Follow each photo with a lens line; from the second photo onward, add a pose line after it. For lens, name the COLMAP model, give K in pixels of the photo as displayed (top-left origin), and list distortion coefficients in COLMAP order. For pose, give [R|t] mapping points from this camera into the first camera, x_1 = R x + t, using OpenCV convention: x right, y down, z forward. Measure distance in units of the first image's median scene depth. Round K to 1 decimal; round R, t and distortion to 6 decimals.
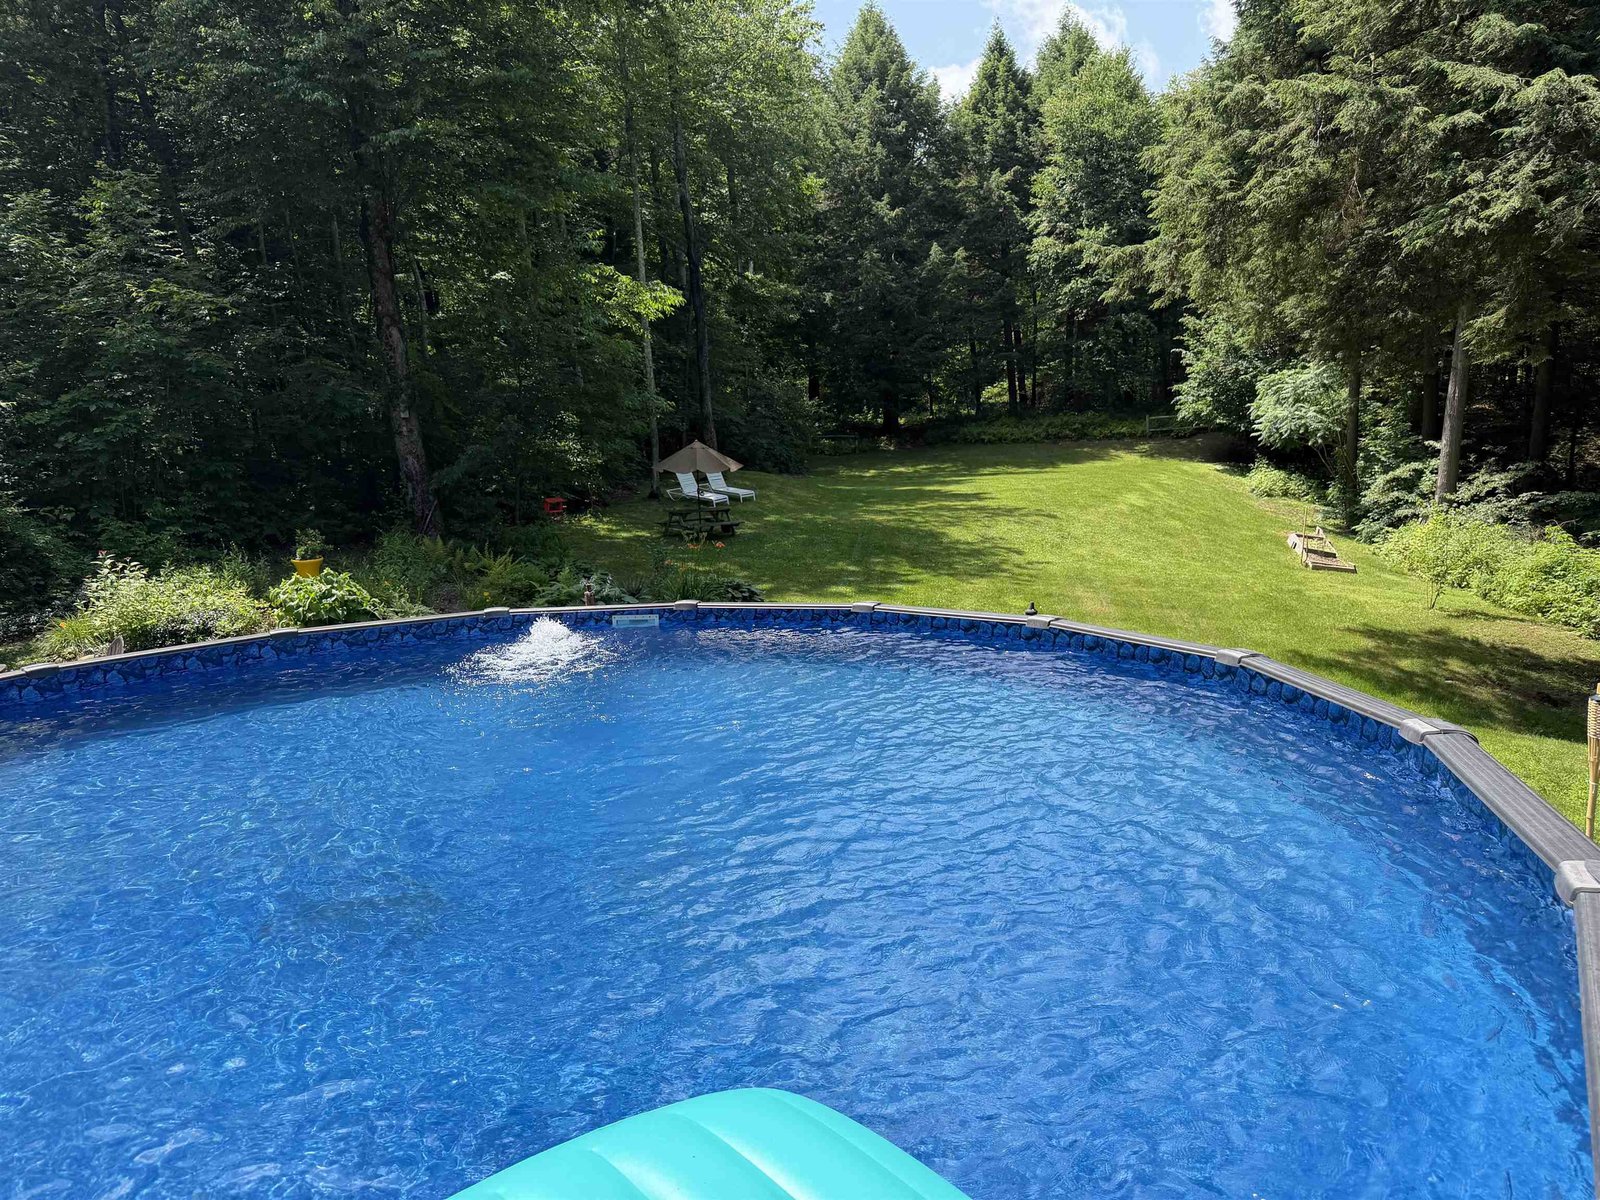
lens RADIAL K [[1127.0, 0, 874.4], [0, 1127.0, 564.8], [0, 0, 1]] dist [0.071327, -0.000565]
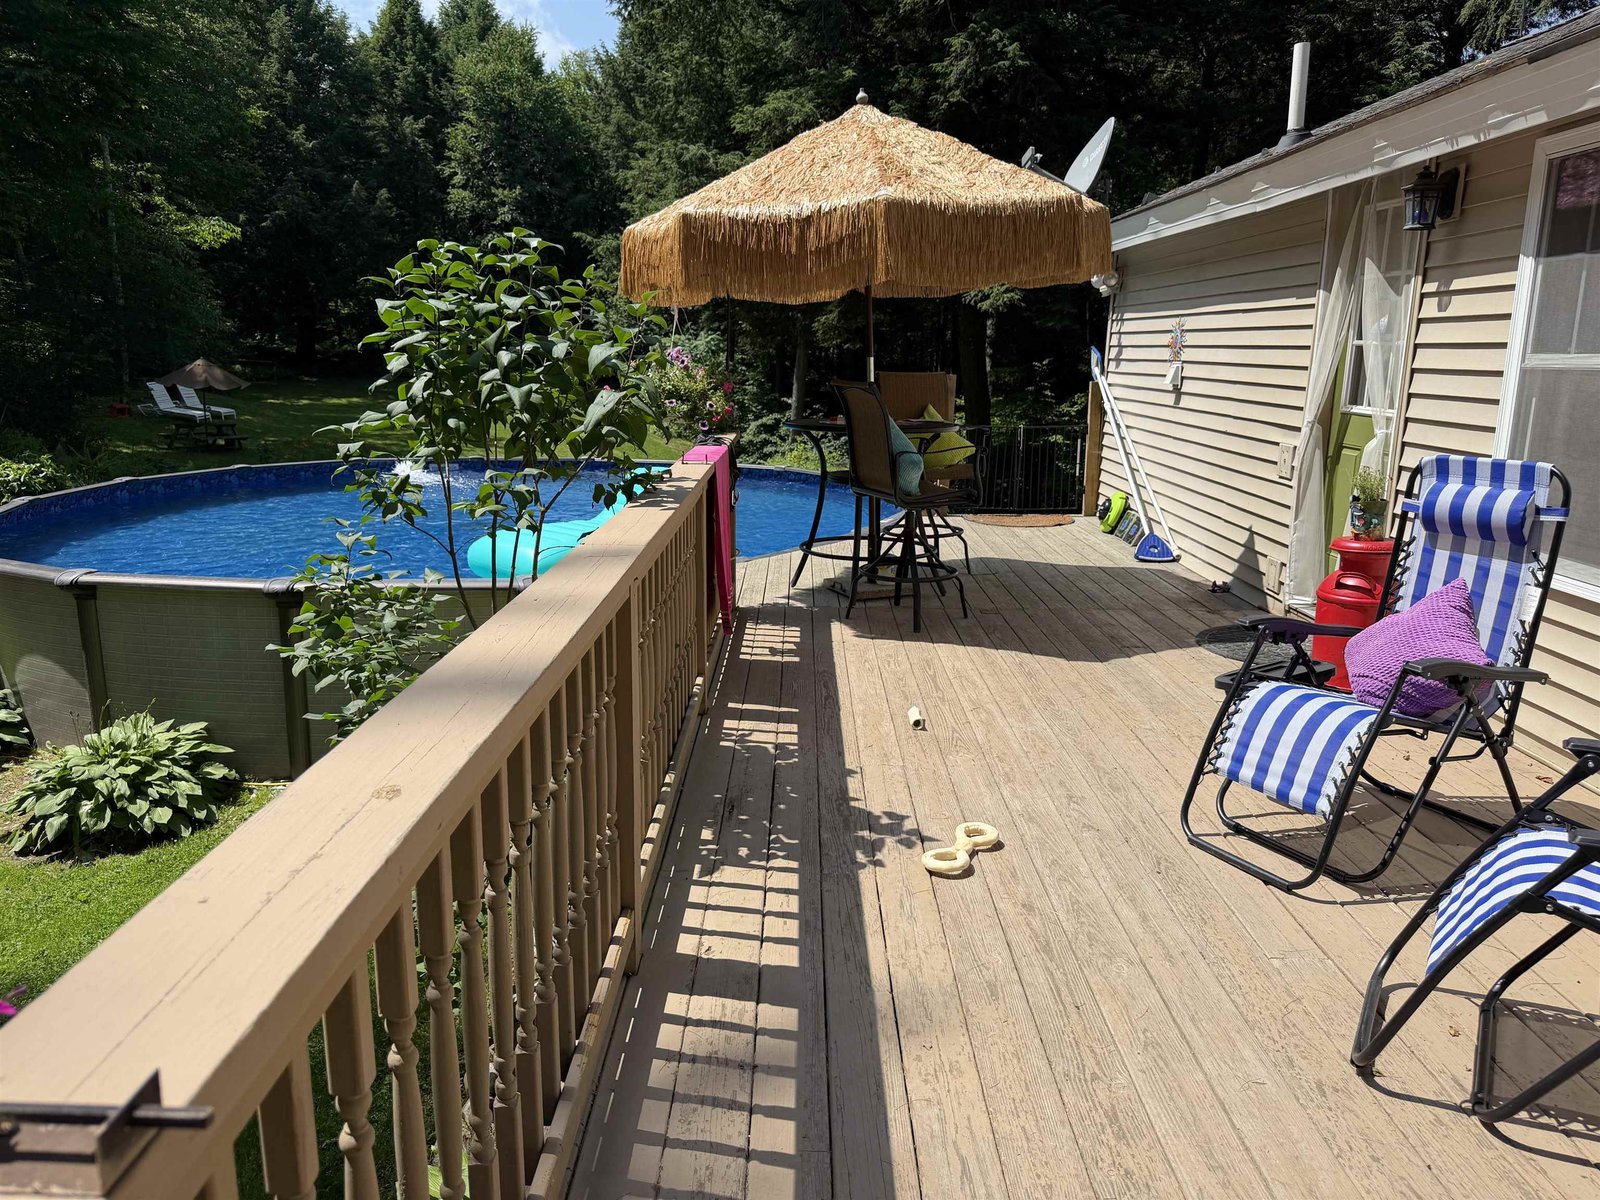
lens RADIAL K [[1125.1, 0, 800.0], [0, 1125.1, 600.0], [0, 0, 1]] dist [-0.002490, -0.005922]
pose [[0.879631, -0.030268, 0.474692, -0.084703], [-0.007800, 0.996921, 0.078021, 0.016012], [-0.475592, -0.072333, 0.876687, -0.120525]]
